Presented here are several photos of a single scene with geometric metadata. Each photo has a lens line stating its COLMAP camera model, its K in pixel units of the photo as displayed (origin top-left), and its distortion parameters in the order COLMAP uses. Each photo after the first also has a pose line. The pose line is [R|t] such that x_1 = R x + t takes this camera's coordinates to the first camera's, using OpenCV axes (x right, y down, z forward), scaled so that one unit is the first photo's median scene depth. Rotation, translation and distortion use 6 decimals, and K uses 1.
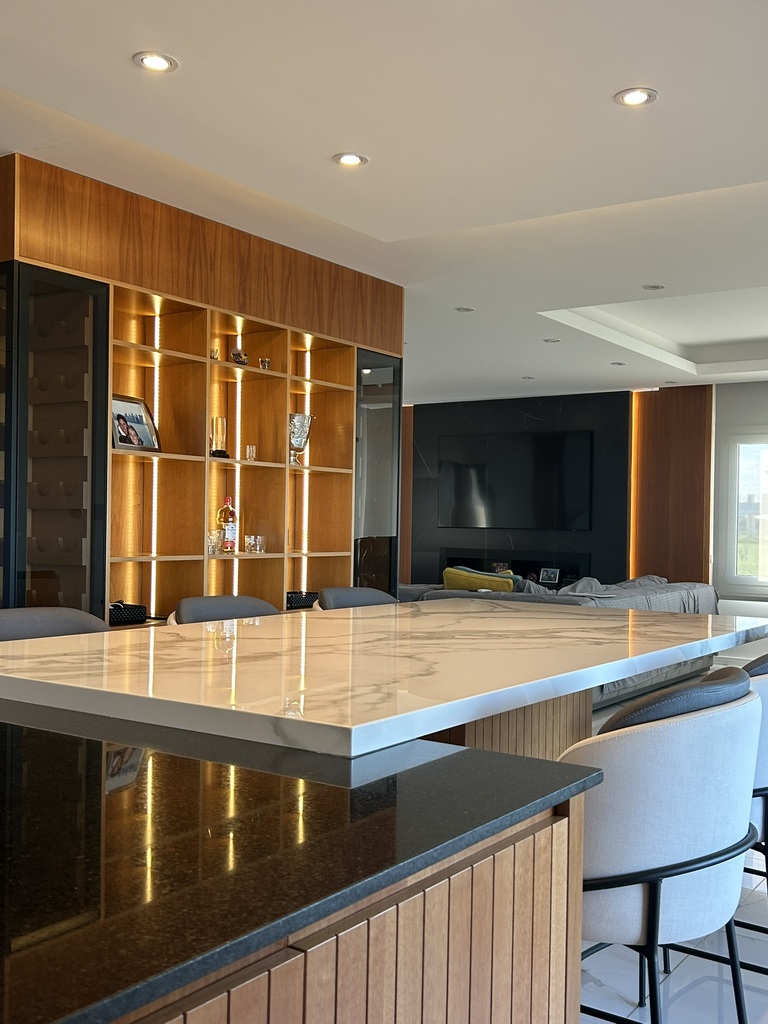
lens RADIAL K [[1051.2, 0, 380.9], [0, 1051.2, 512.5], [0, 0, 1]] dist [0.059141, 0.000000]
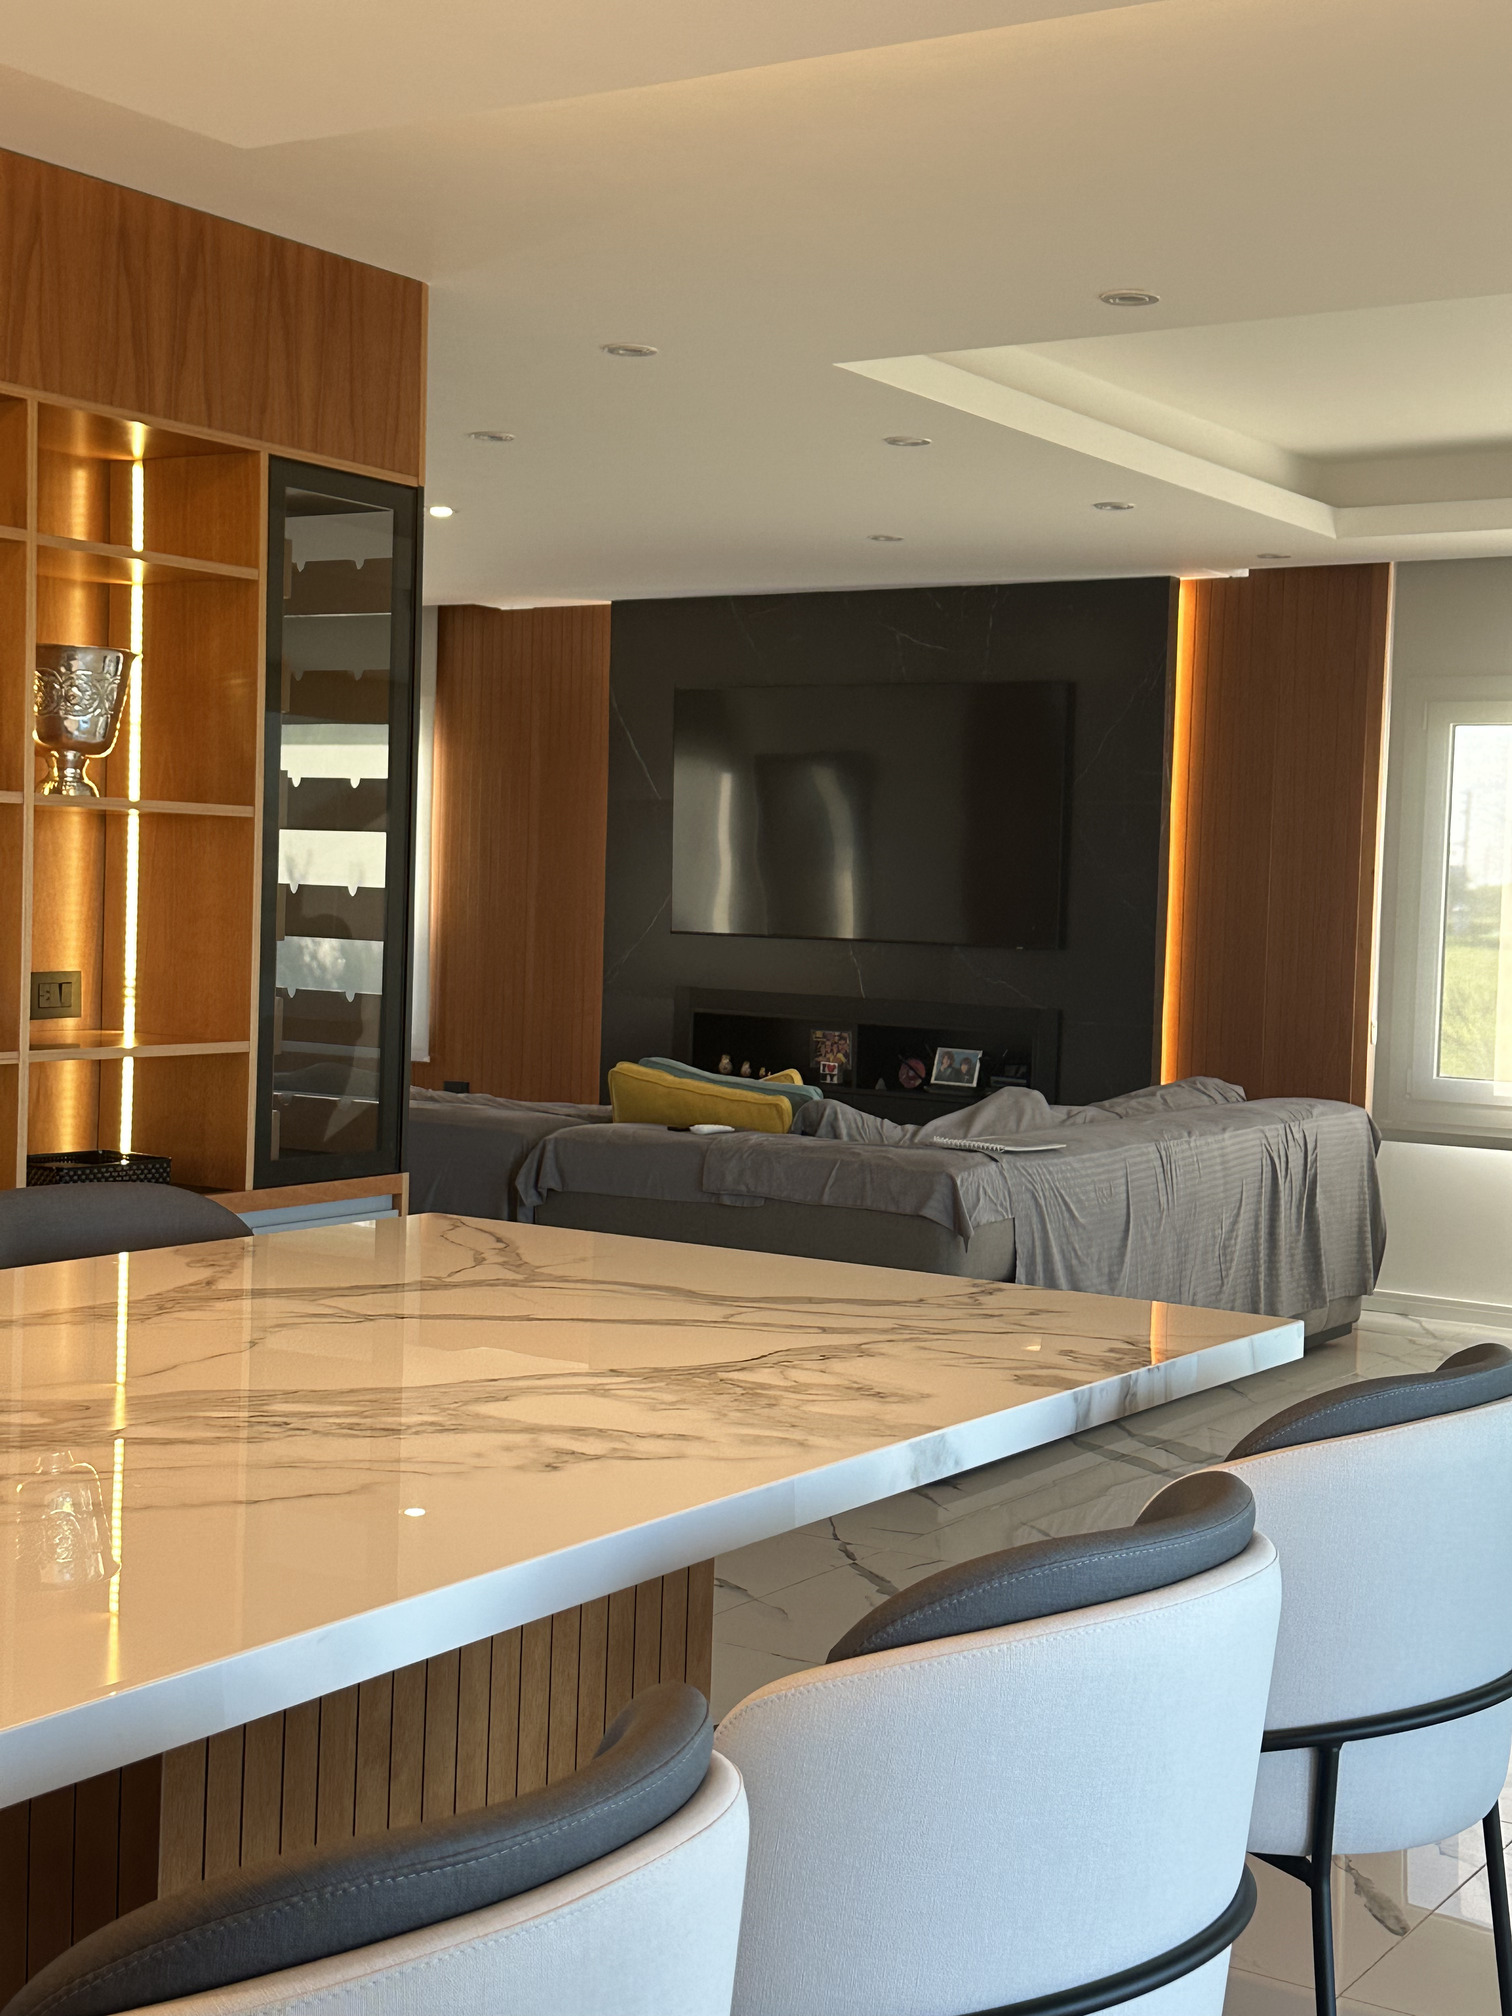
lens RADIAL K [[2655.6, 0, 768.3], [0, 2655.6, 939.7], [0, 0, 1]] dist [0.086873, 0.000000]
pose [[0.999478, 0.011116, 0.030322, 0.095032], [-0.012064, 0.999438, 0.031272, -0.021333], [-0.029958, -0.031621, 0.999051, 0.087654]]
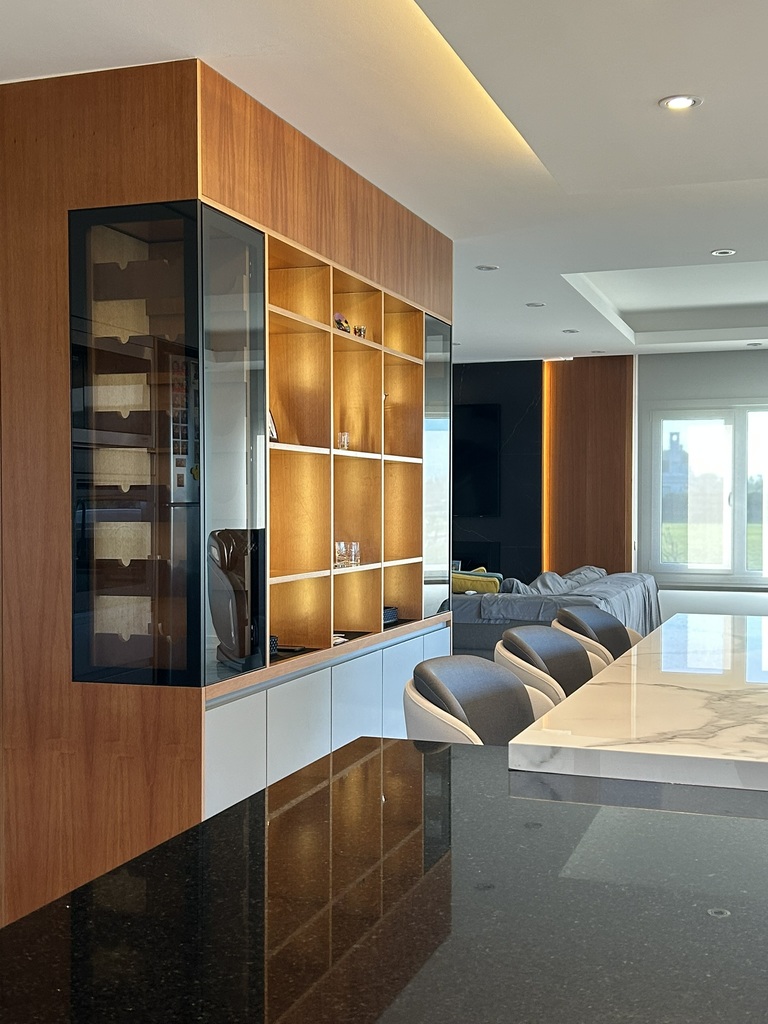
lens RADIAL K [[1224.3, 0, 385.8], [0, 1224.3, 513.3], [0, 0, 1]] dist [0.088714, 0.000000]
pose [[0.958580, -0.021019, 0.284048, -0.269670], [0.015074, 0.999620, 0.023100, -0.016467], [-0.284425, -0.017861, 0.958532, 0.056348]]
